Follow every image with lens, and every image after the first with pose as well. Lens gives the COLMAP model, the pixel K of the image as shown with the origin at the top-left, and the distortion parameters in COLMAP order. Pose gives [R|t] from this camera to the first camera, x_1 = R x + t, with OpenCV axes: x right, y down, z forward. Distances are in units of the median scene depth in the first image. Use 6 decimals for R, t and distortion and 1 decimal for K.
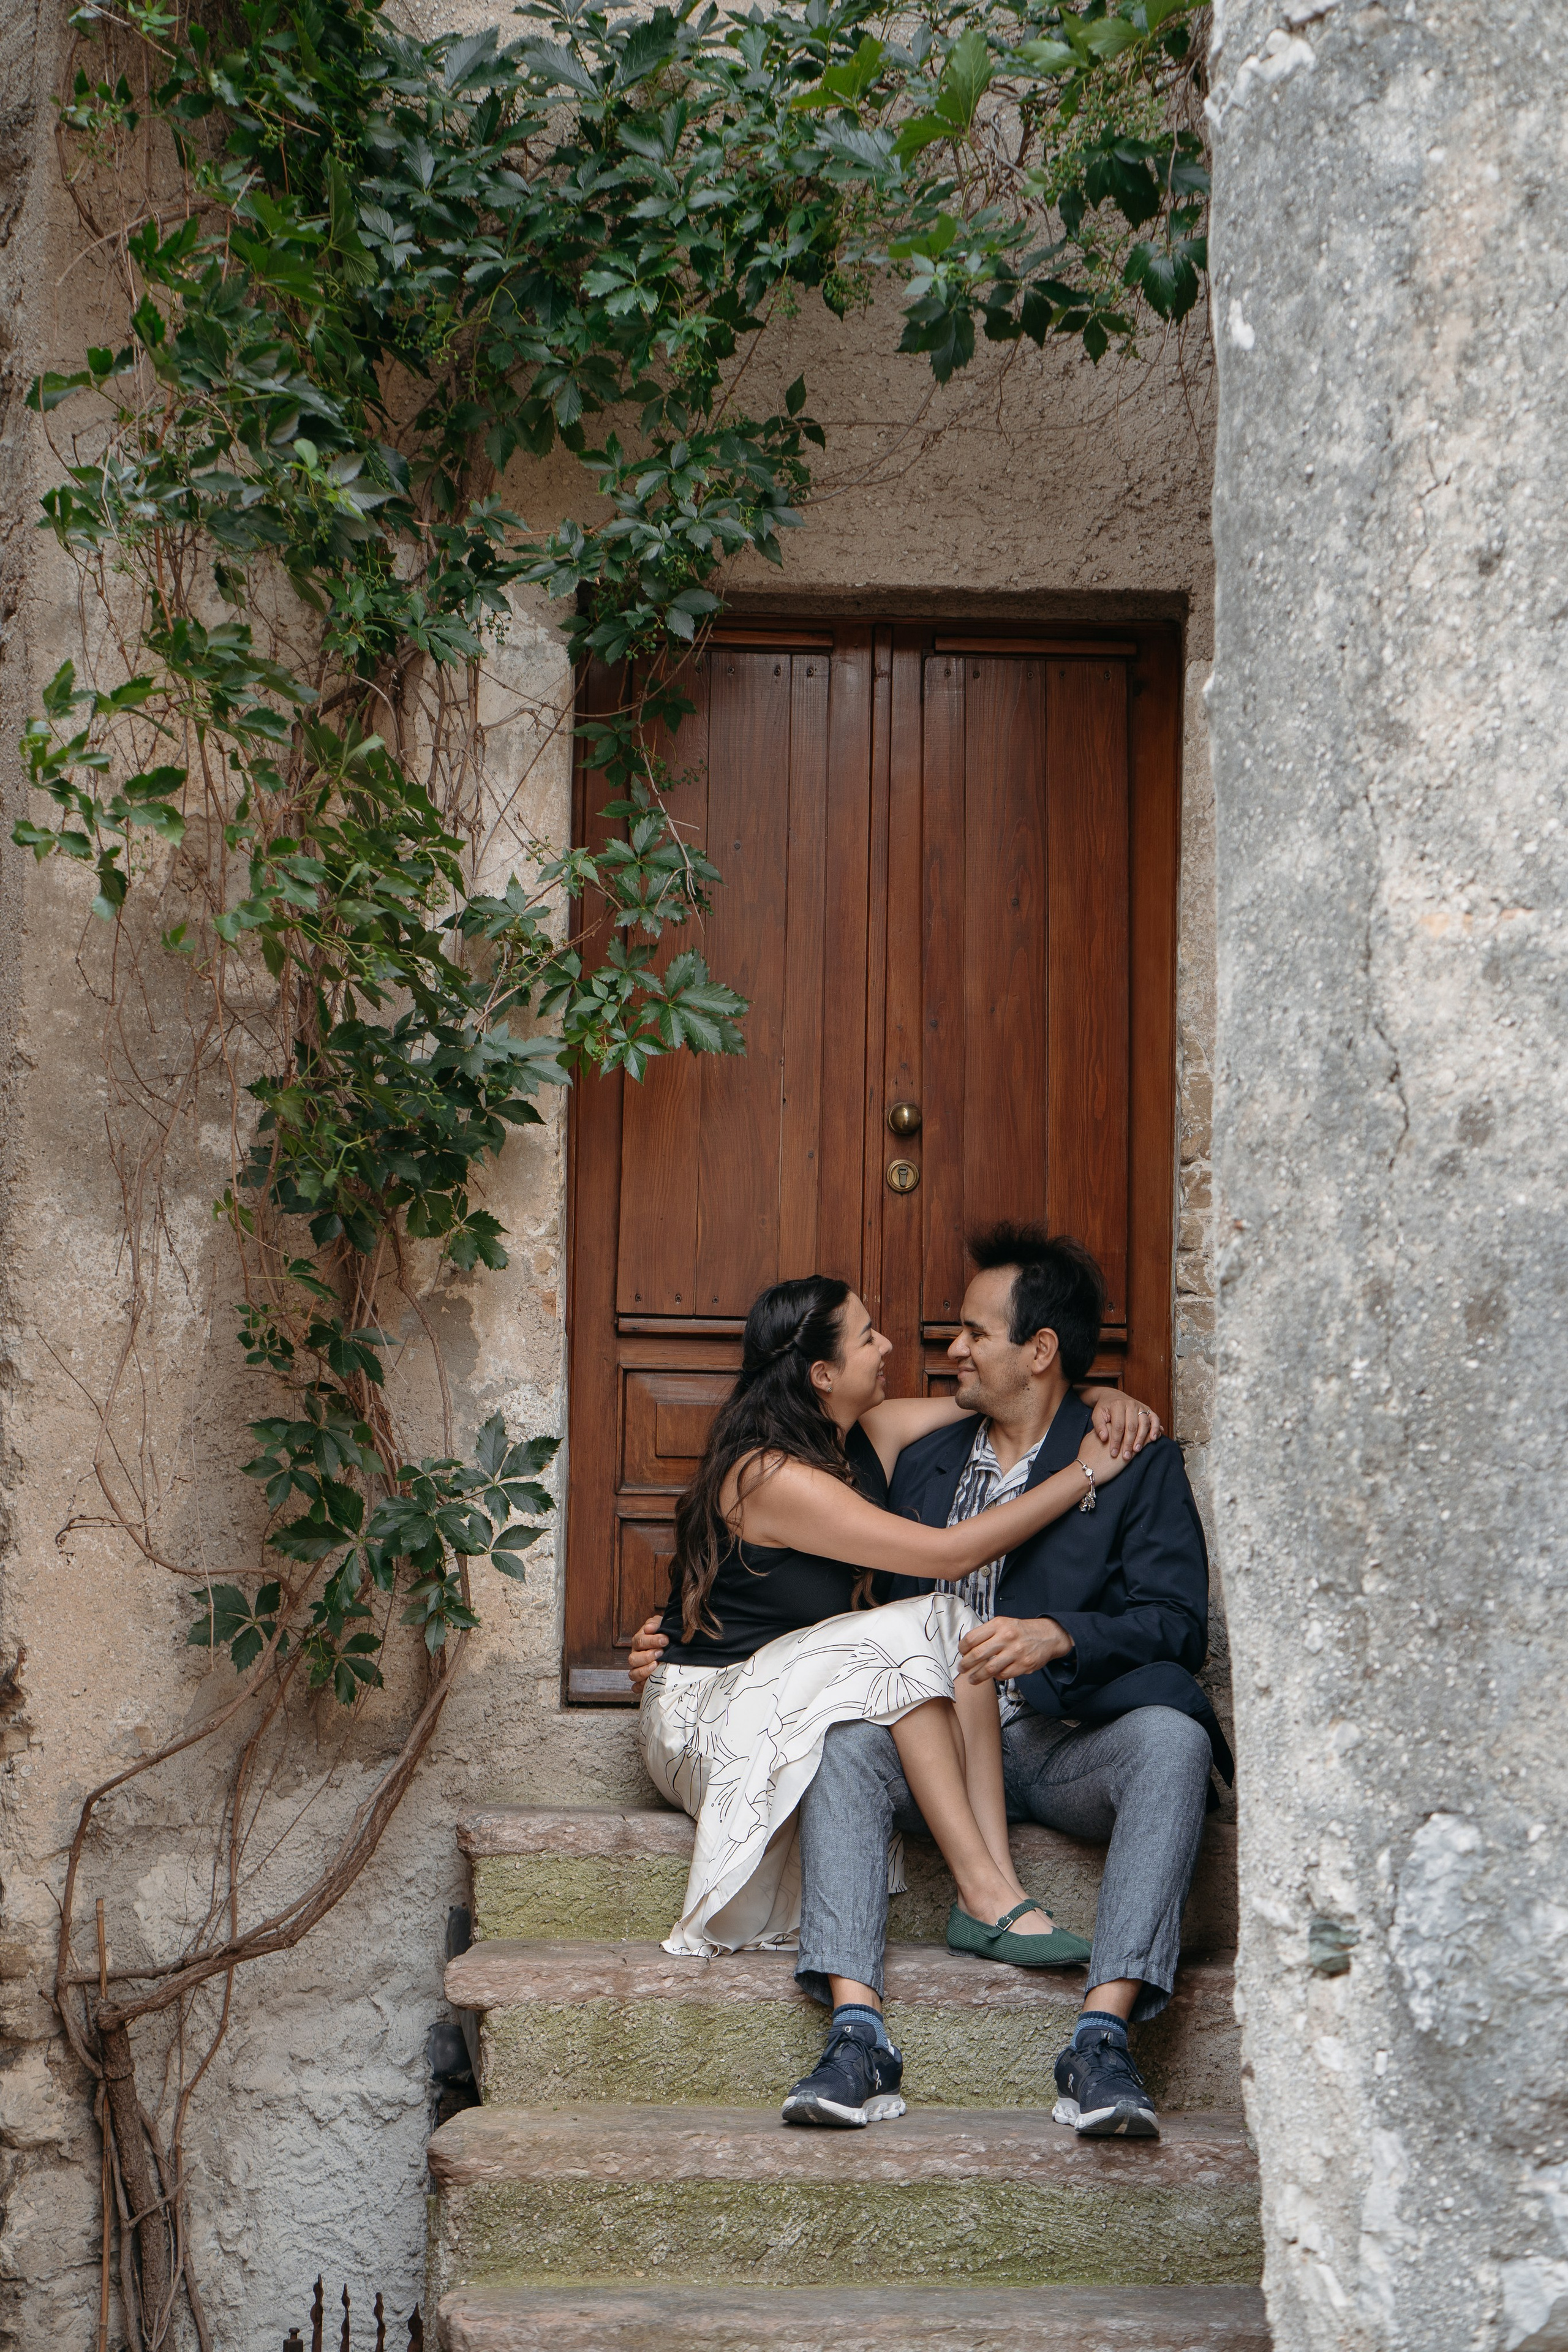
lens RADIAL K [[5619.9, 0, 746.1], [0, 5619.9, 1145.4], [0, 0, 1]] dist [0.509976, 0.000000]
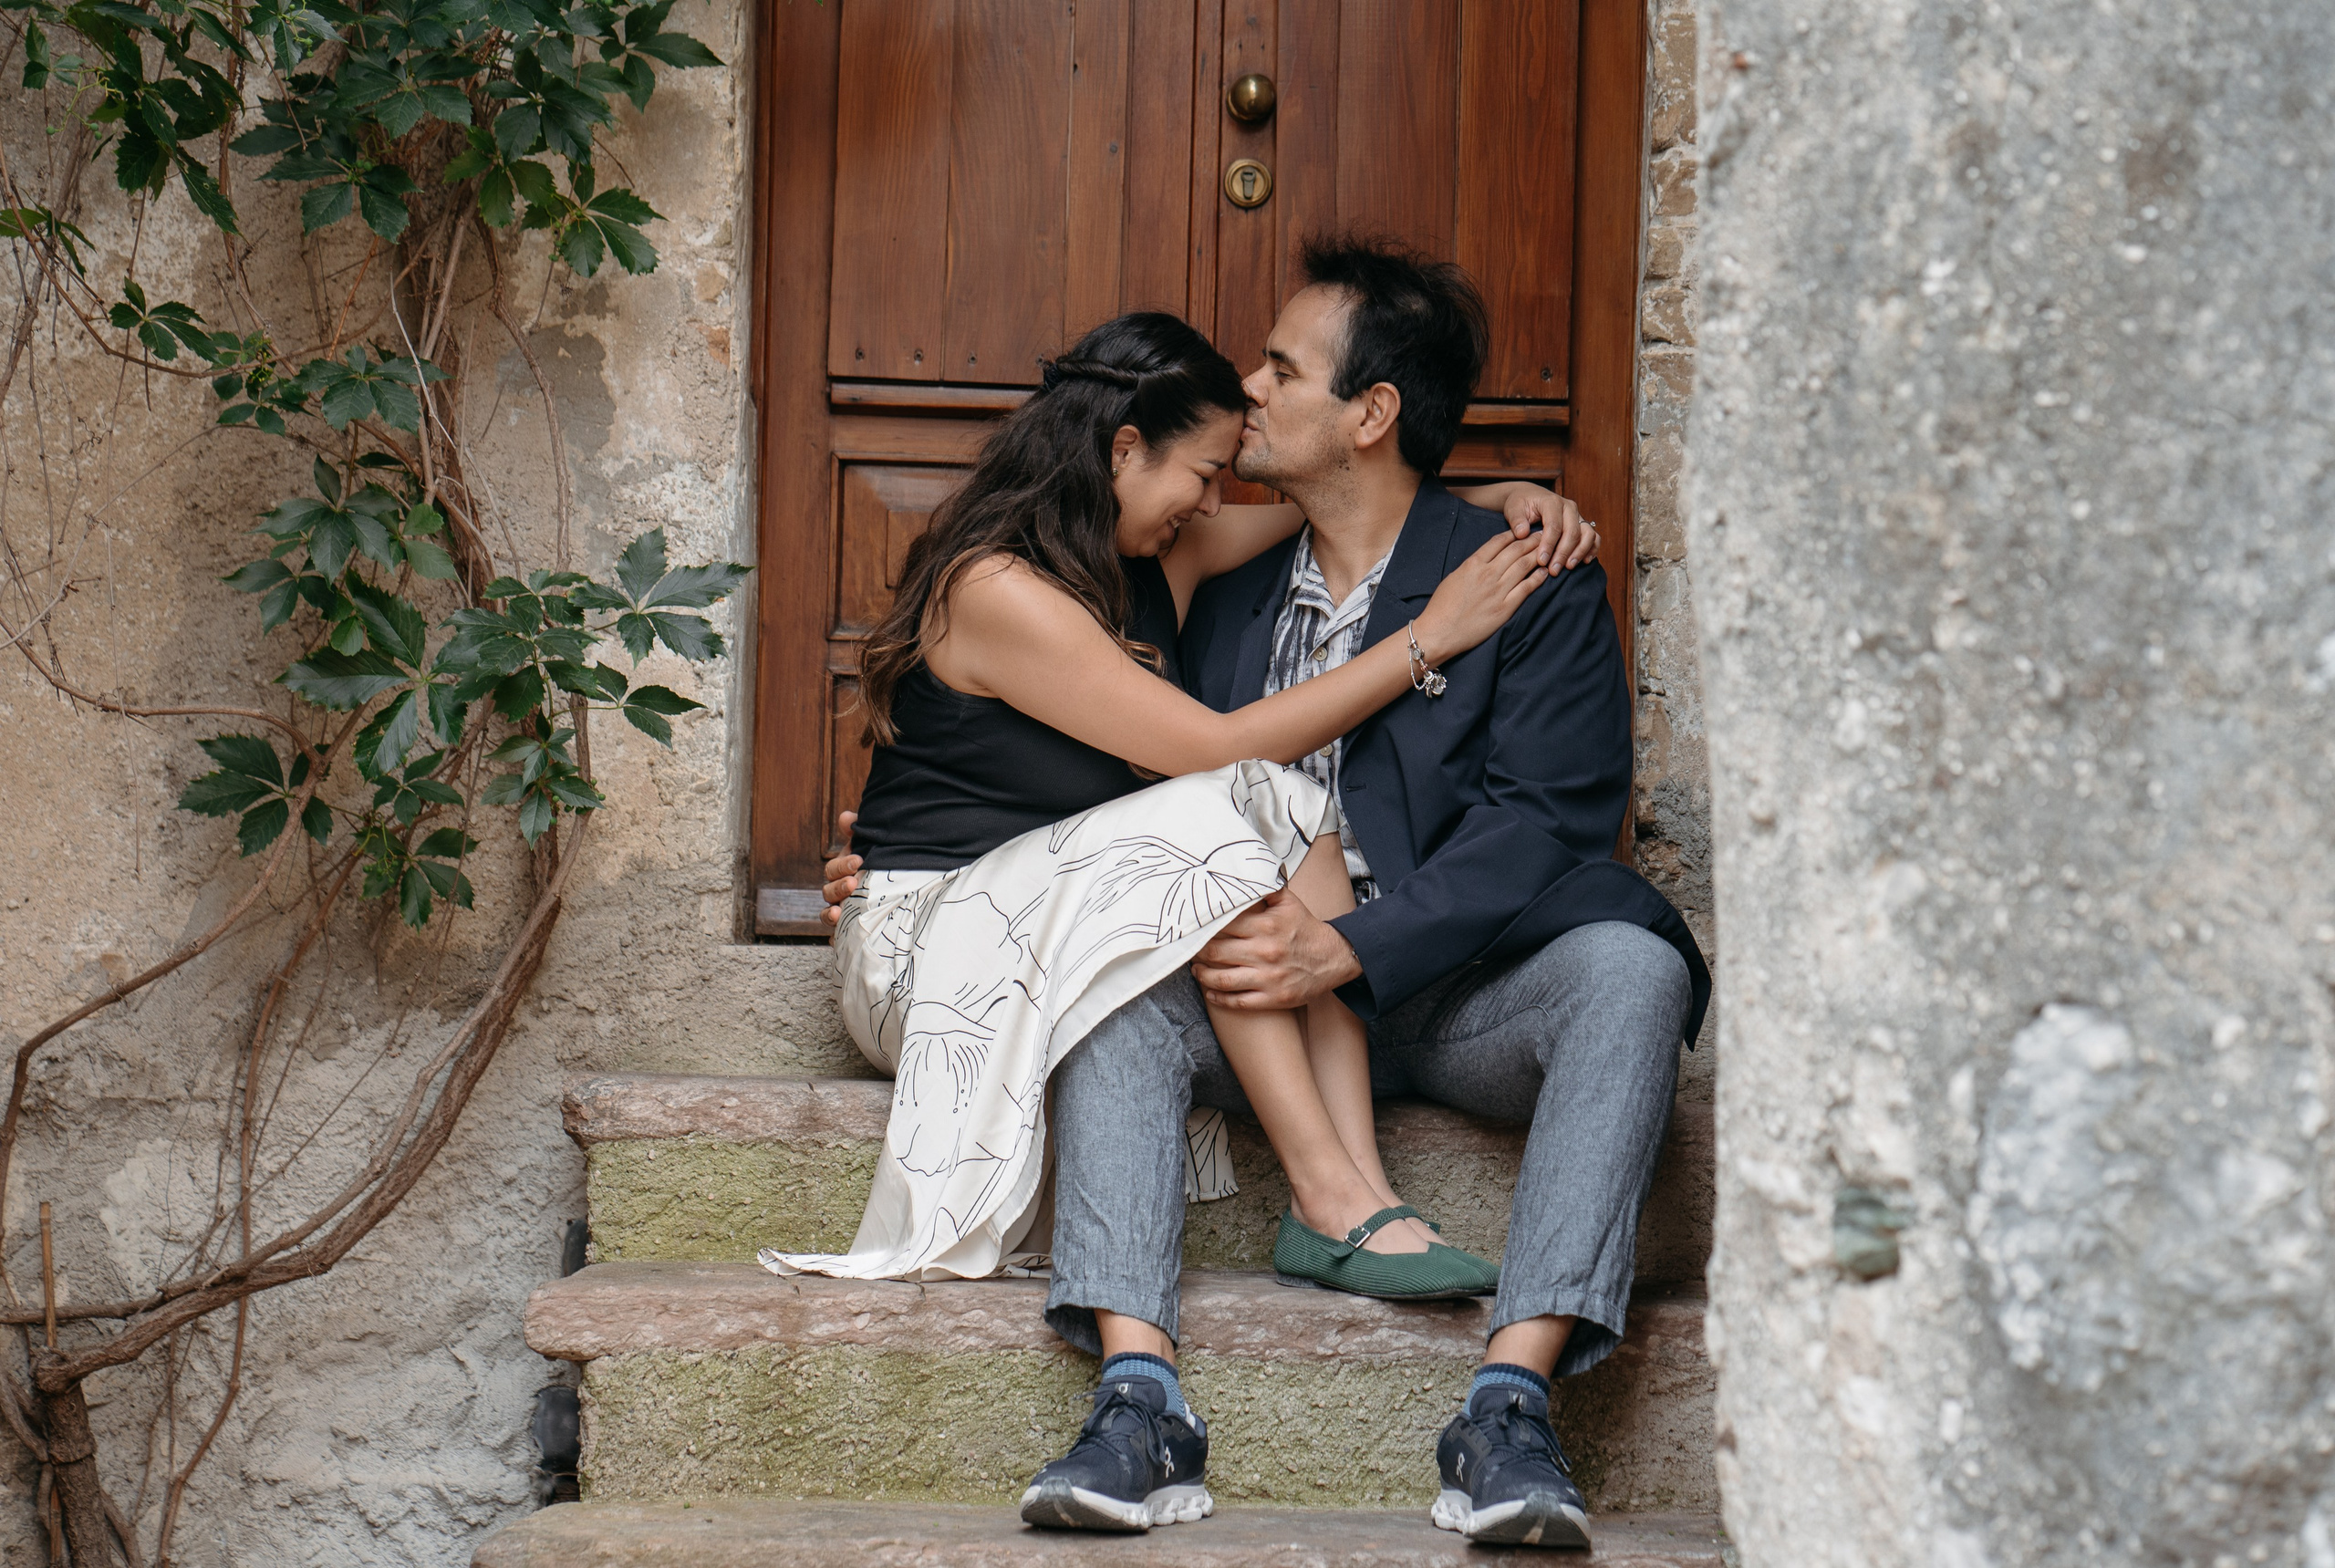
lens RADIAL K [[5938.0, 0, 1212.7], [0, 5938.0, 784.4], [0, 0, 1]] dist [0.491385, 0.000000]
pose [[0.999965, 0.008278, 0.001558, 0.024194], [-0.008335, 0.999117, 0.041173, 0.051381], [-0.001216, -0.041185, 0.999151, 0.281322]]
